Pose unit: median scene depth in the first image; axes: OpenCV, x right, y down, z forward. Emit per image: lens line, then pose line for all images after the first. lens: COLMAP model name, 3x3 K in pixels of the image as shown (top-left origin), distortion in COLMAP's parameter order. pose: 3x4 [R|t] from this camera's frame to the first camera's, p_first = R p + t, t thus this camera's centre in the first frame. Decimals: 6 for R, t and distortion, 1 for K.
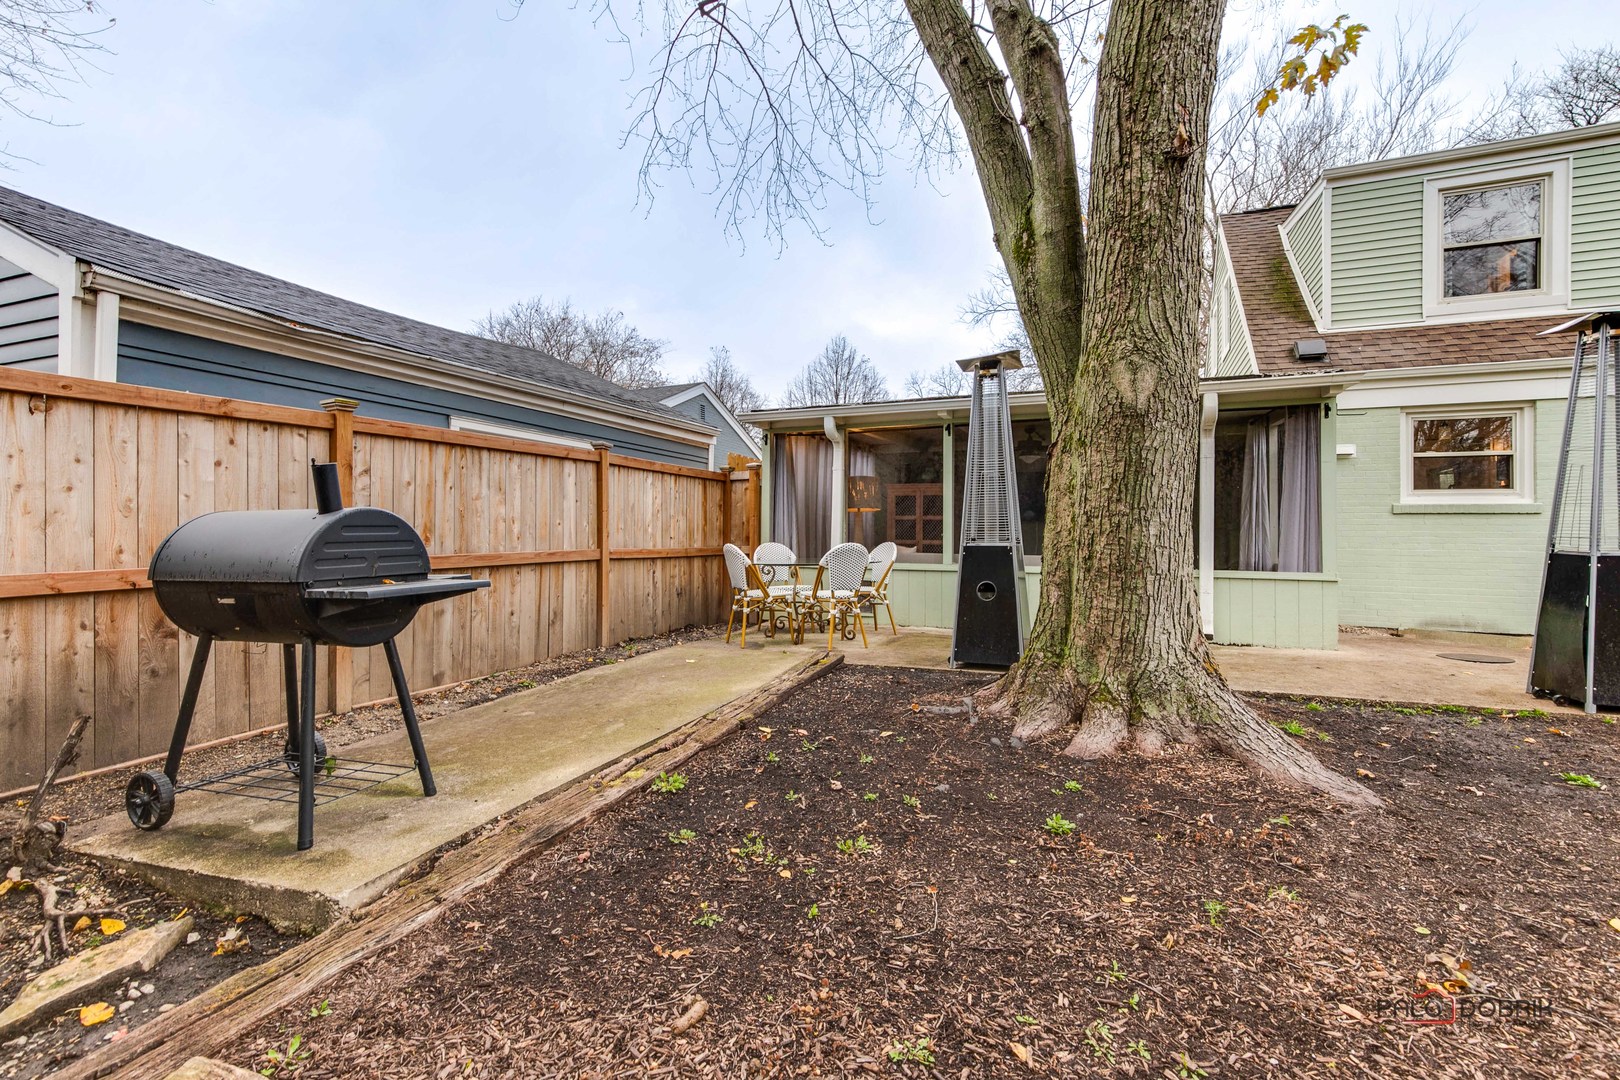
lens RADIAL K [[737.7, 0, 812.9], [0, 737.7, 529.1], [0, 0, 1]] dist [-0.004626, 0.001552]
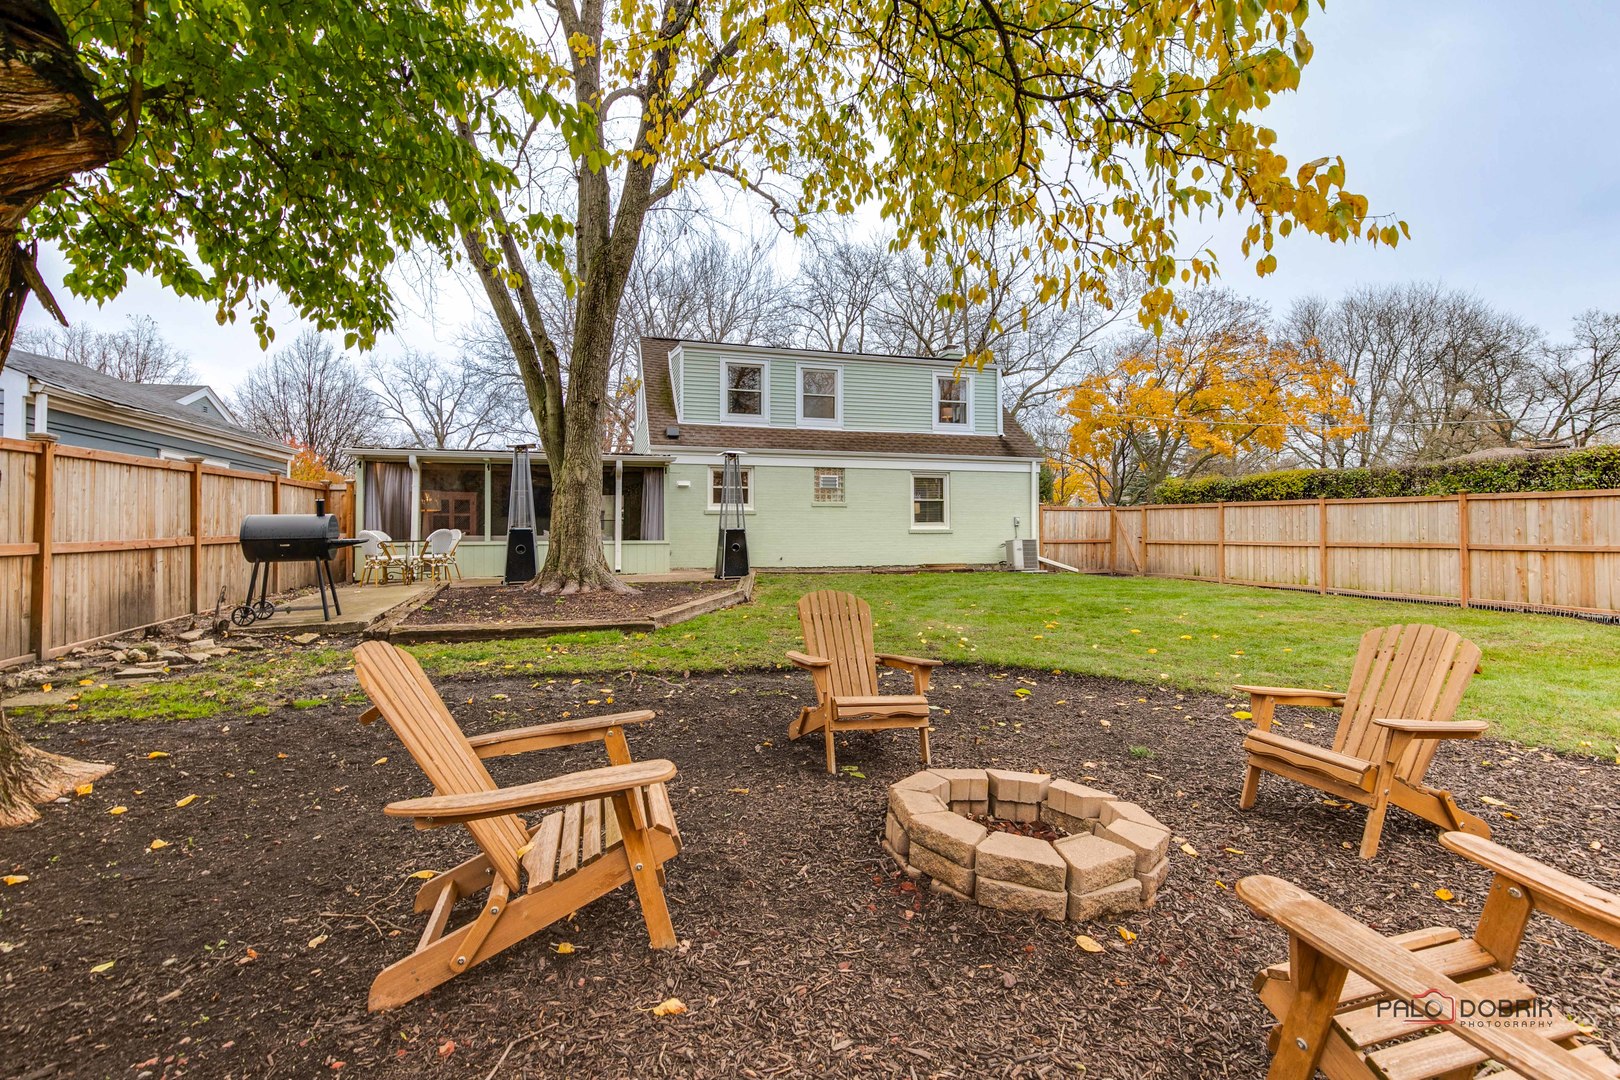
lens RADIAL K [[737.7, 0, 824.1], [0, 737.7, 511.8], [0, 0, 1]] dist [-0.004626, 0.001552]
pose [[0.760730, 0.007259, 0.649028, -0.428959], [0.001064, 0.999922, -0.012431, -0.001226], [-0.649068, 0.010147, 0.760663, -1.083341]]
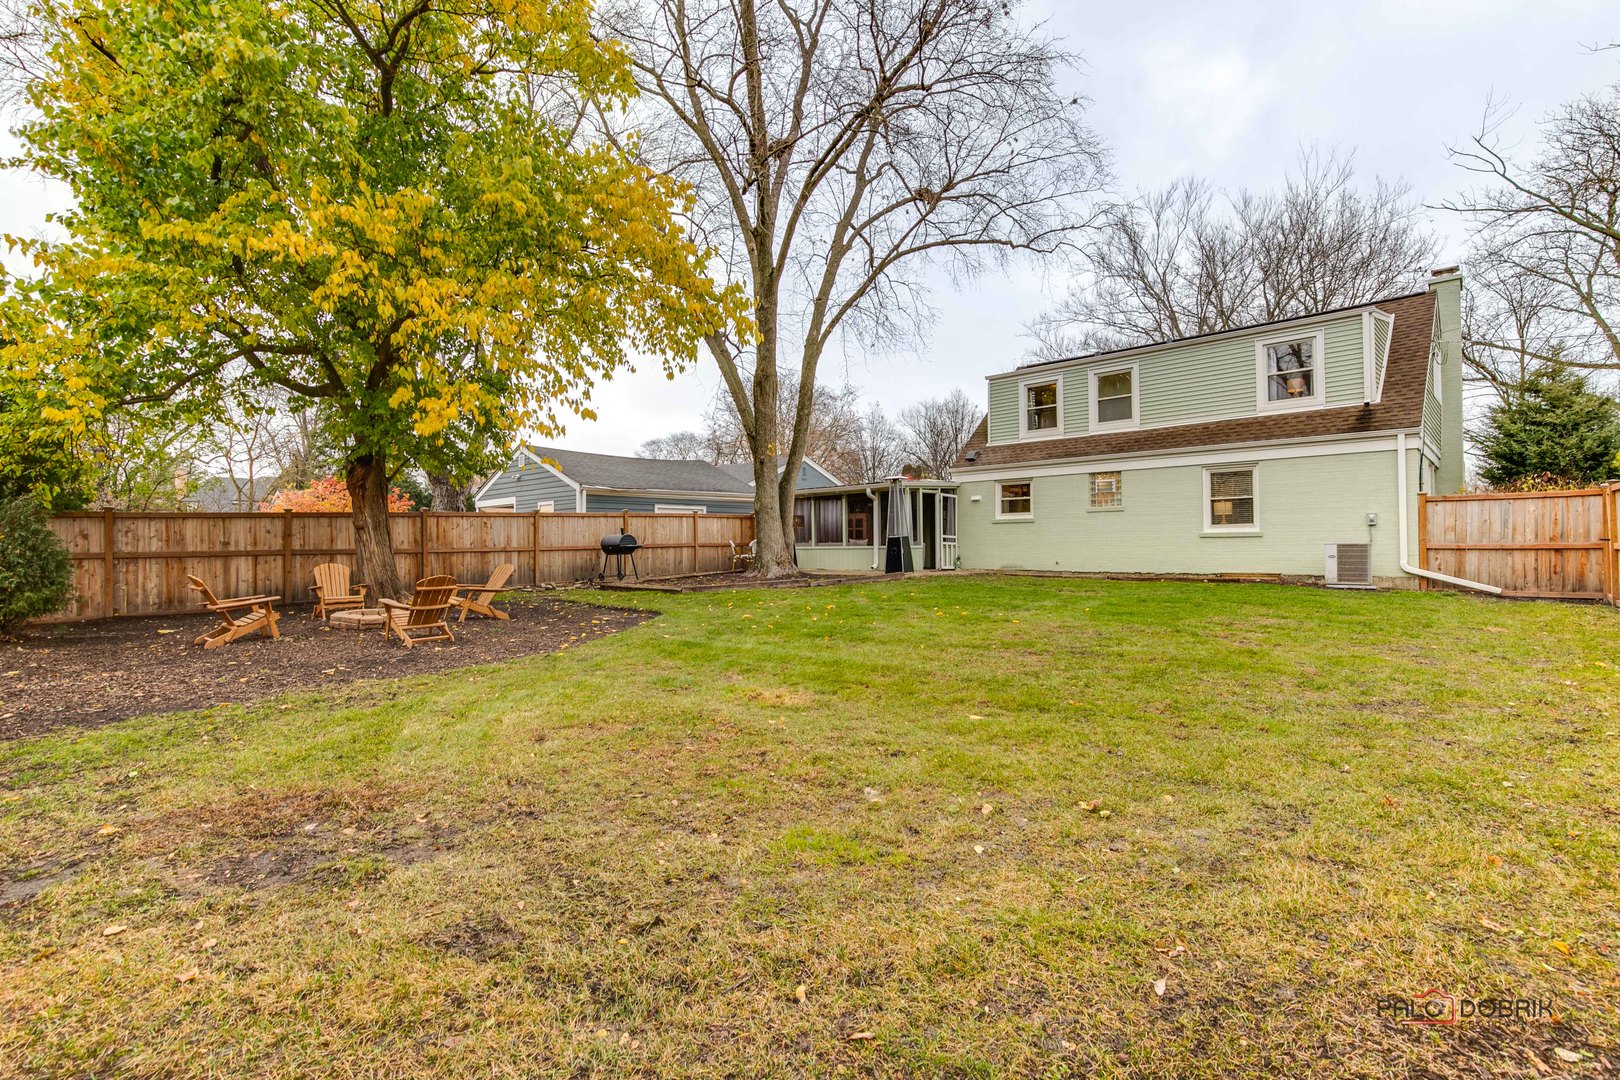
lens RADIAL K [[737.7, 0, 809.7], [0, 737.7, 541.5], [0, 0, 1]] dist [-0.004626, 0.001552]
pose [[0.942737, -0.020386, -0.332914, 1.306009], [0.022393, 0.999747, 0.002192, 0.026784], [0.332785, -0.009521, 0.942955, -1.959841]]
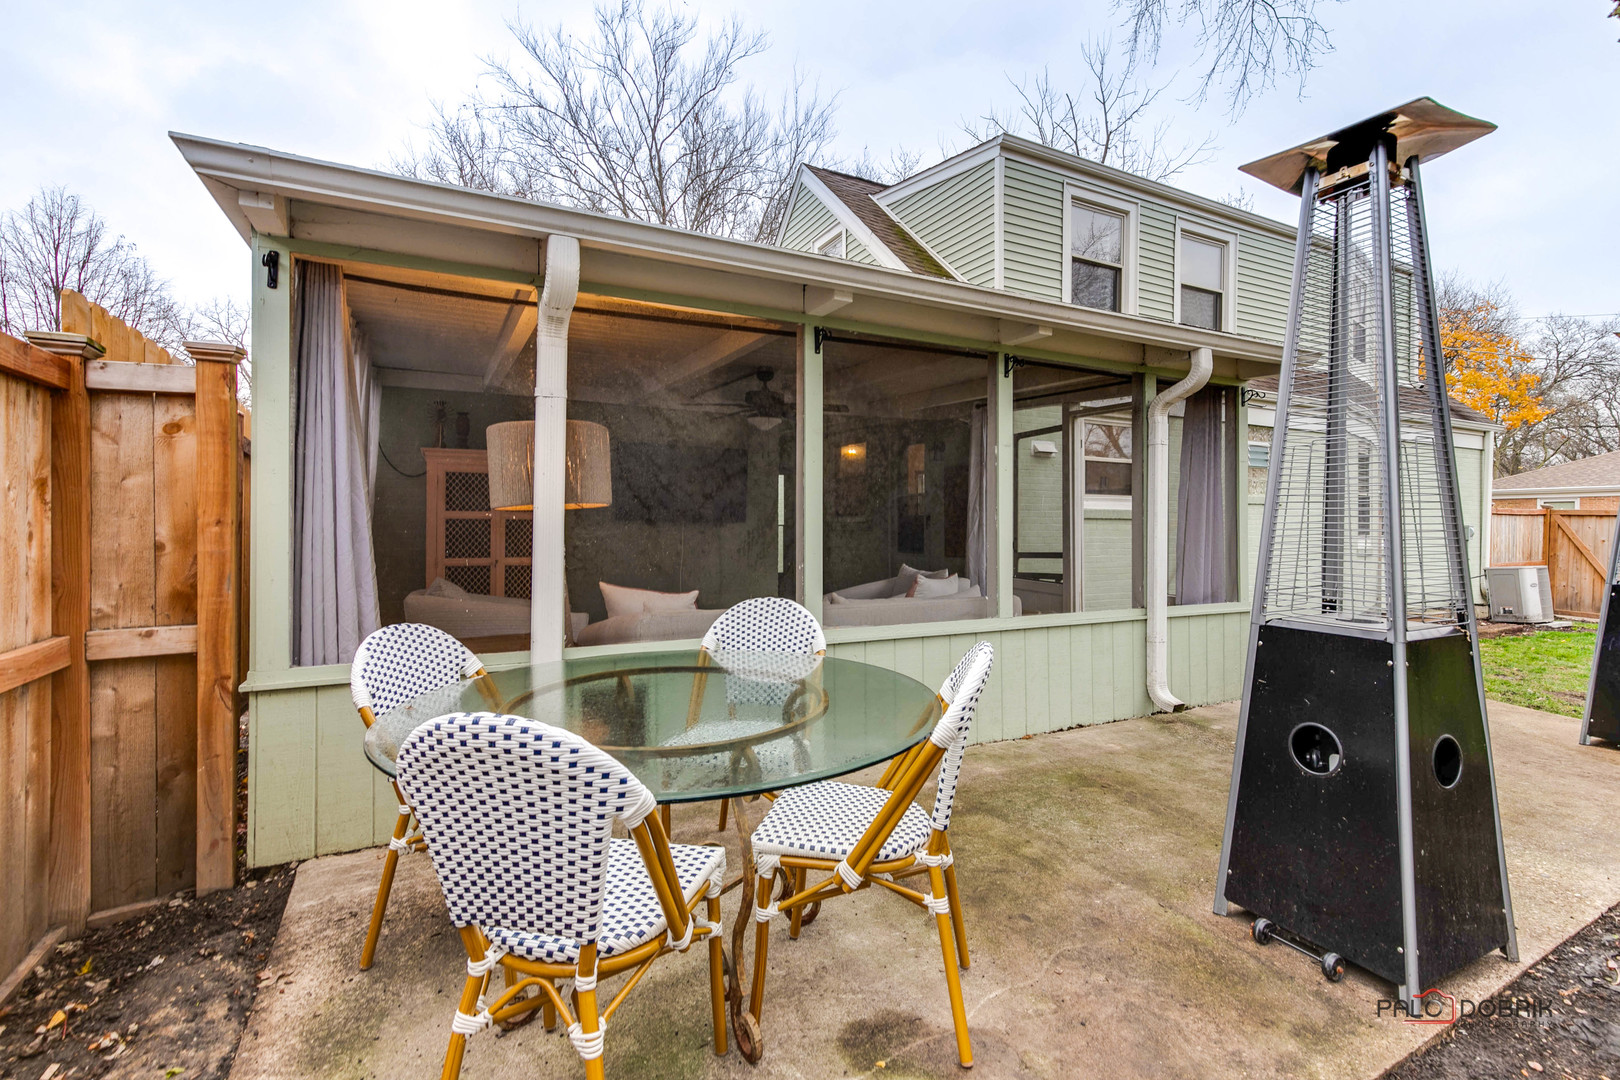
lens RADIAL K [[737.7, 0, 817.2], [0, 737.7, 524.2], [0, 0, 1]] dist [-0.004626, 0.001552]
pose [[0.631483, -0.004436, 0.775377, -0.203480], [-0.004867, 0.999941, 0.009685, -0.029056], [-0.775374, -0.009890, 0.631424, 0.848640]]
